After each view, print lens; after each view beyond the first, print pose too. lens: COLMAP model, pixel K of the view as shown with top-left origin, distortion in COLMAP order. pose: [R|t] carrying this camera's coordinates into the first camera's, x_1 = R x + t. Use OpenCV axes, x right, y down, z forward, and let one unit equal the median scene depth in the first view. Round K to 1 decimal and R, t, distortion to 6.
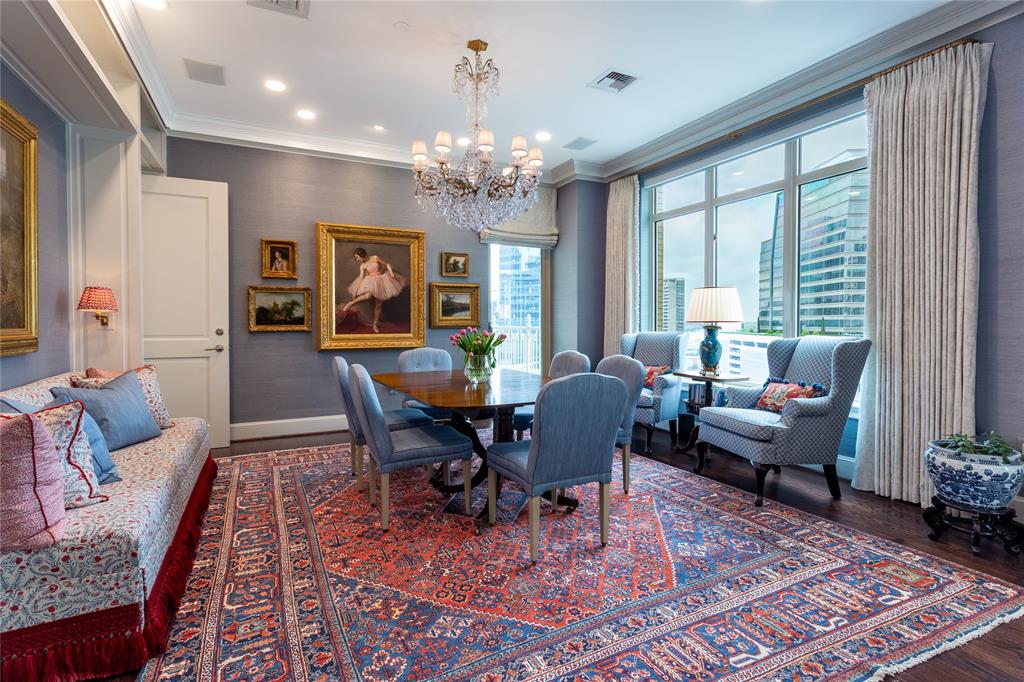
lens RADIAL K [[495.8, 0, 486.7], [0, 495.8, 330.9], [0, 0, 1]] dist [0.010090, -0.001321]
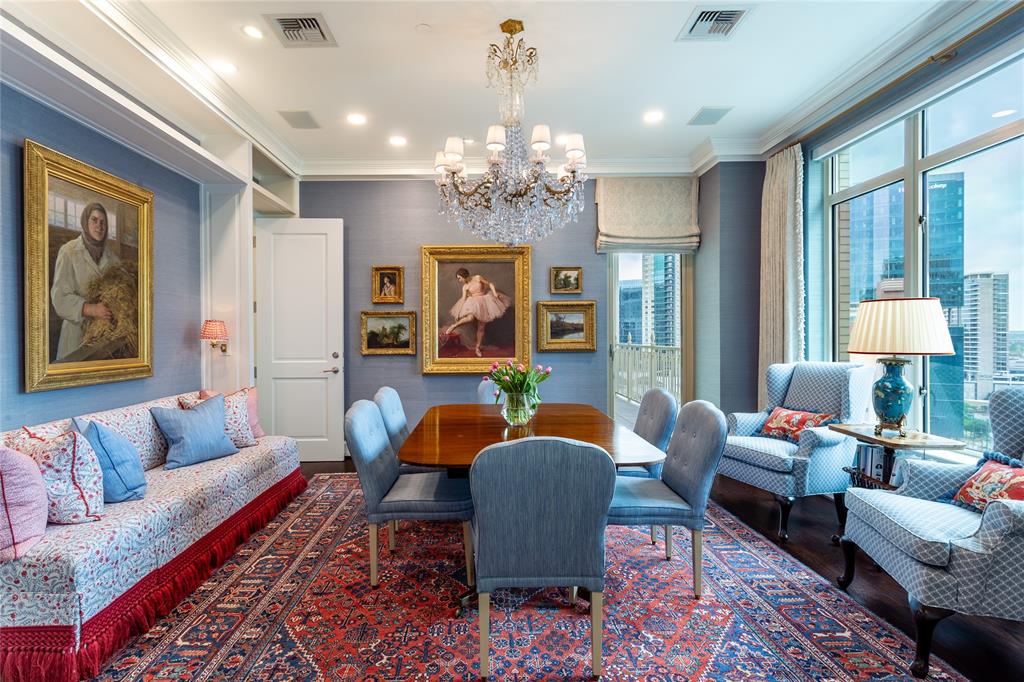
lens RADIAL K [[495.8, 0, 520.3], [0, 495.8, 334.1], [0, 0, 1]] dist [0.010090, -0.001321]
pose [[0.899847, -0.001871, -0.436202, 0.328813], [-0.001209, 0.999976, -0.006782, -0.040844], [0.436205, 0.006630, 0.899823, 0.224655]]
